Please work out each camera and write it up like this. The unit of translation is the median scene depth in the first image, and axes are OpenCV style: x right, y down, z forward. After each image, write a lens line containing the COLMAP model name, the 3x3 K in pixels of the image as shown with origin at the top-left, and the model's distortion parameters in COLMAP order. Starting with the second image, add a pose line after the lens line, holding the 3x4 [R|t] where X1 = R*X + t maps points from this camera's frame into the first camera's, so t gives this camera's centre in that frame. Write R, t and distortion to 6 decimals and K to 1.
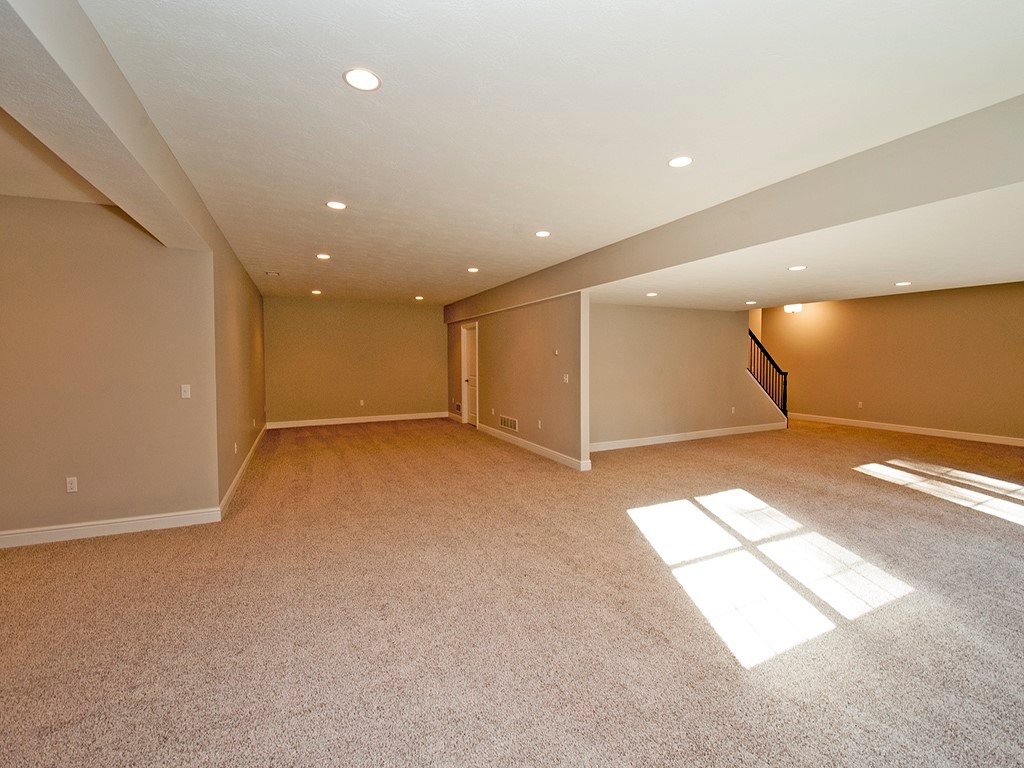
lens RADIAL K [[455.3, 0, 515.2], [0, 455.3, 380.5], [0, 0, 1]] dist [0.003074, -0.007558]
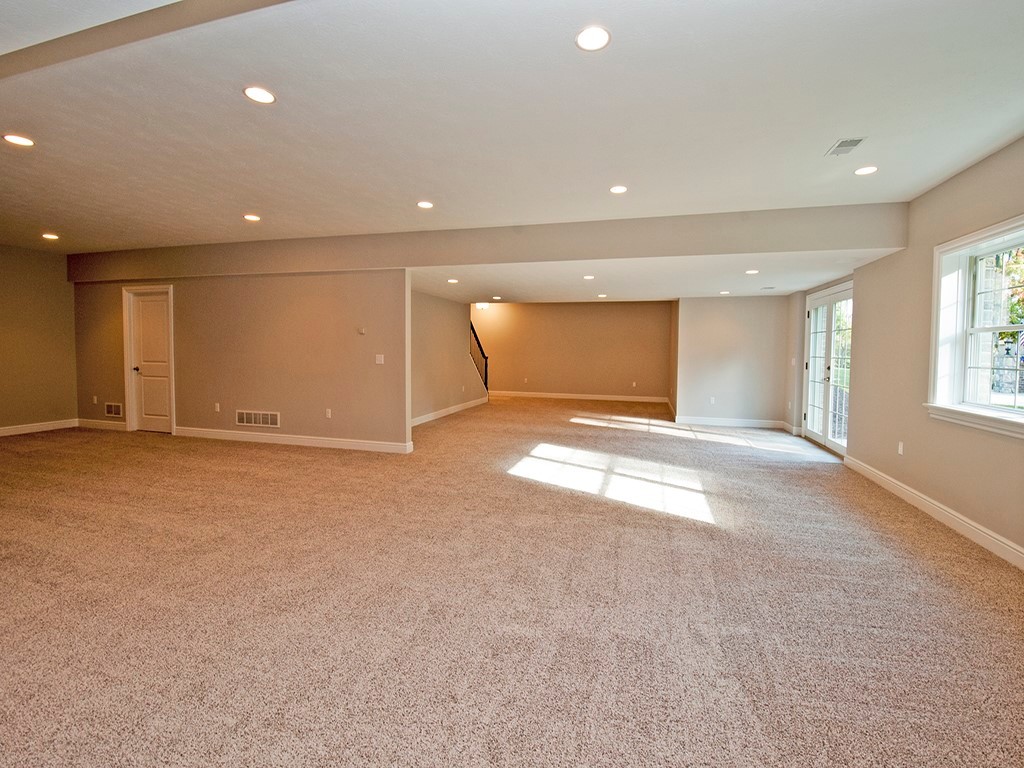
lens RADIAL K [[455.3, 0, 543.4], [0, 455.3, 368.9], [0, 0, 1]] dist [0.003074, -0.007558]
pose [[0.642109, -0.018604, 0.766387, -0.331757], [0.023673, 0.999710, 0.004434, 0.016682], [-0.766248, 0.015295, 0.642363, 0.121431]]
